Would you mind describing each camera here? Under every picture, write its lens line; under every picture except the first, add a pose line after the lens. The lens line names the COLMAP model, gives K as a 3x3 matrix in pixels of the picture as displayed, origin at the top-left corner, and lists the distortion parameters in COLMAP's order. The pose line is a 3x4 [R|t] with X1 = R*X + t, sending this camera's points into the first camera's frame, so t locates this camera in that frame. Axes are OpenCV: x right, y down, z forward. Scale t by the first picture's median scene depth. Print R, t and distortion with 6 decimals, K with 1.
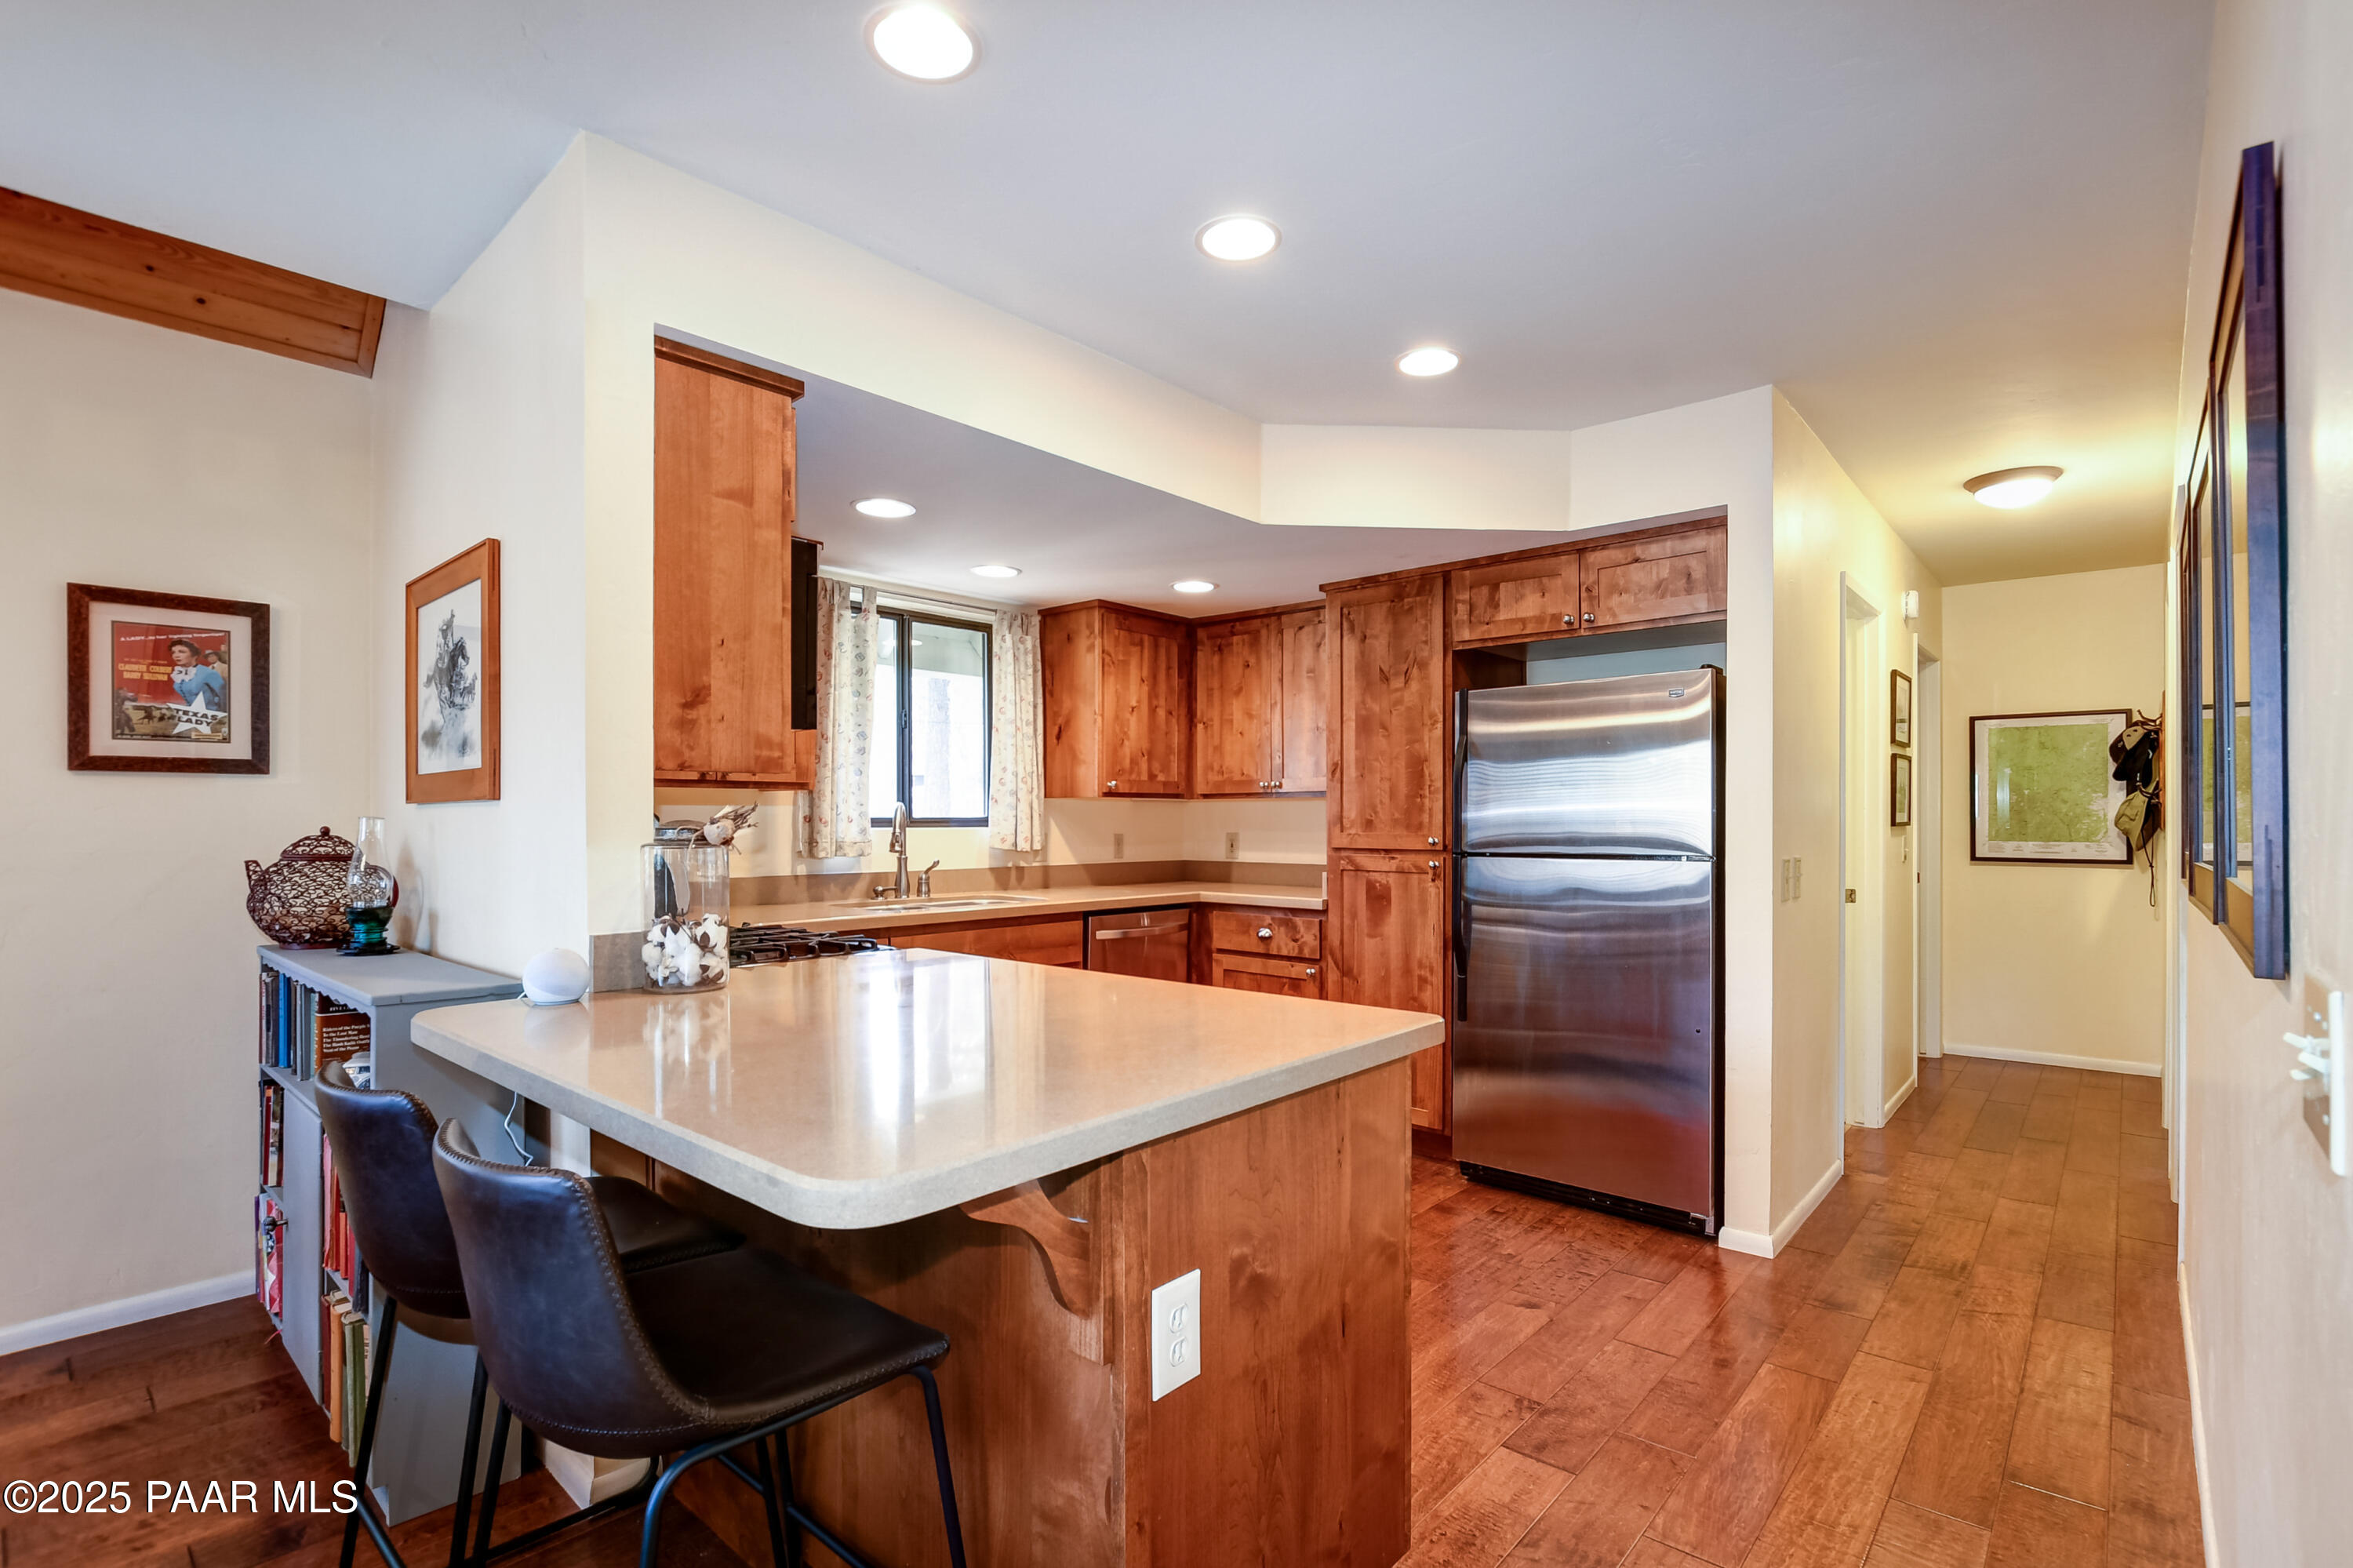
lens RADIAL K [[1073.3, 0, 1183.7], [0, 1073.3, 820.4], [0, 0, 1]] dist [-0.000608, -0.000105]
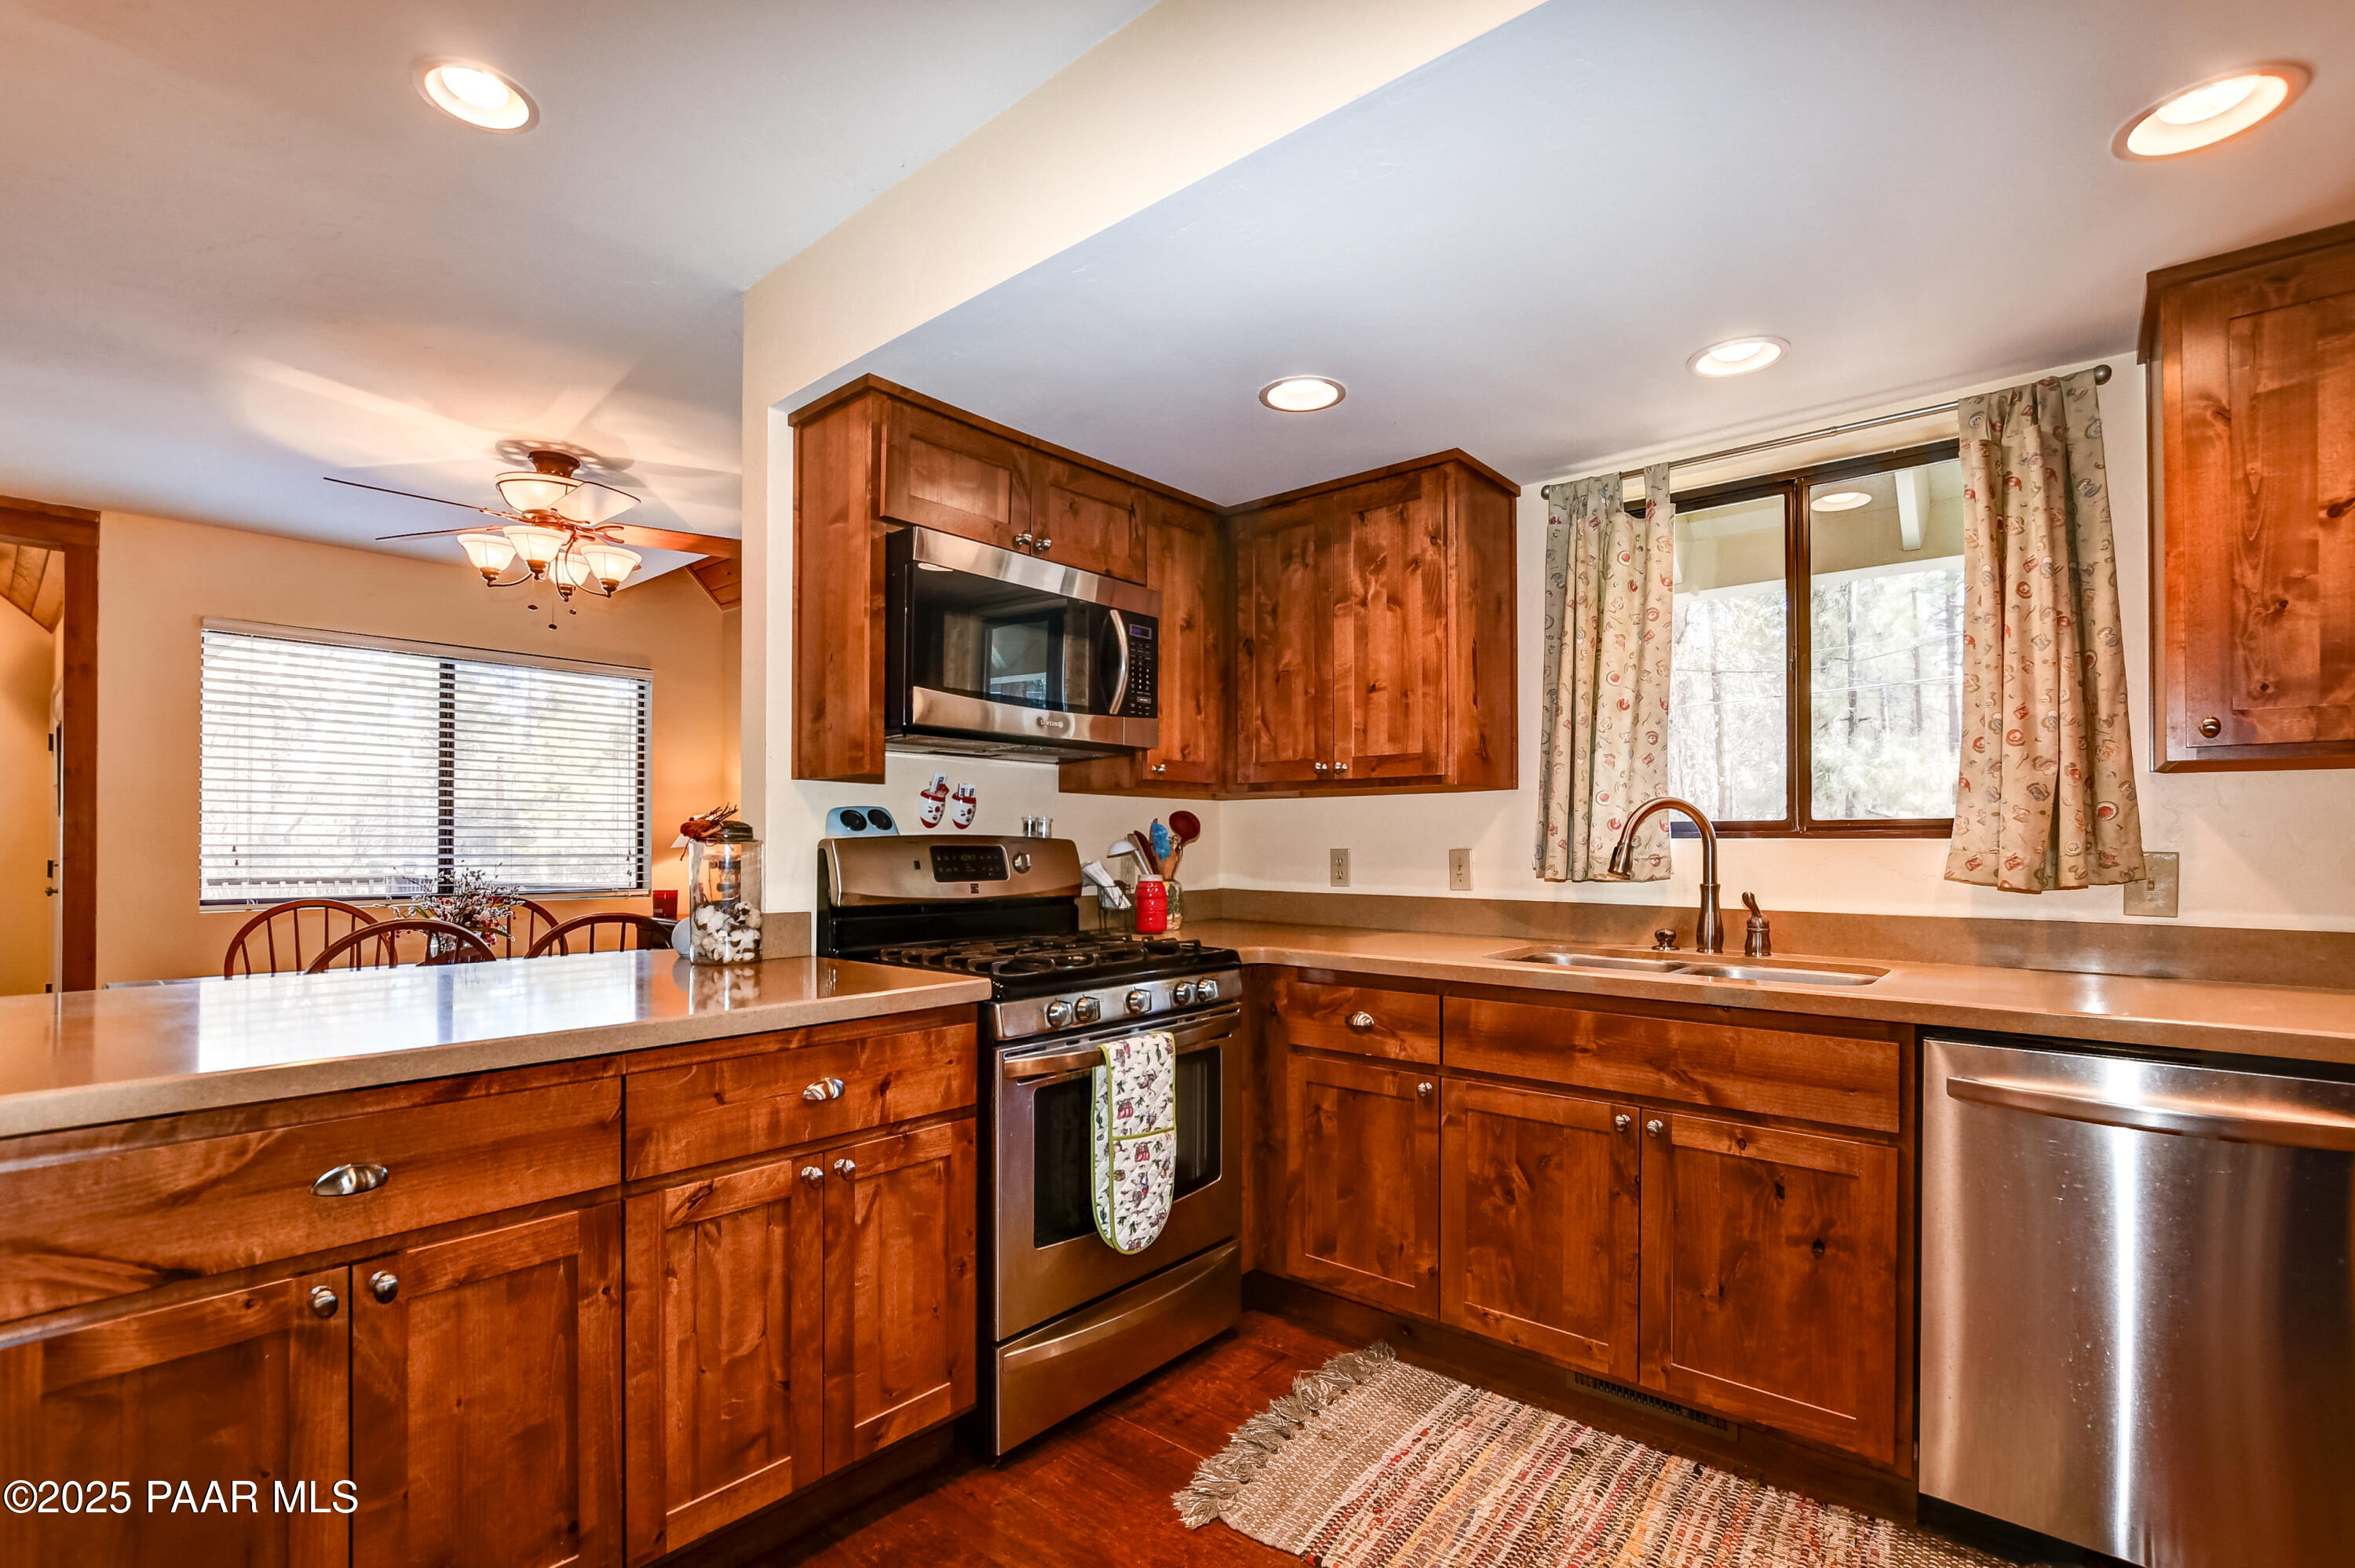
lens RADIAL K [[1074.0, 0, 1184.7], [0, 1074.0, 820.4], [0, 0, 1]] dist [-0.000608, -0.000105]
pose [[0.025580, -0.018540, -0.999501, 0.348630], [-0.005051, 0.999813, -0.018675, 0.010157], [0.999660, 0.005526, 0.025482, 0.697771]]
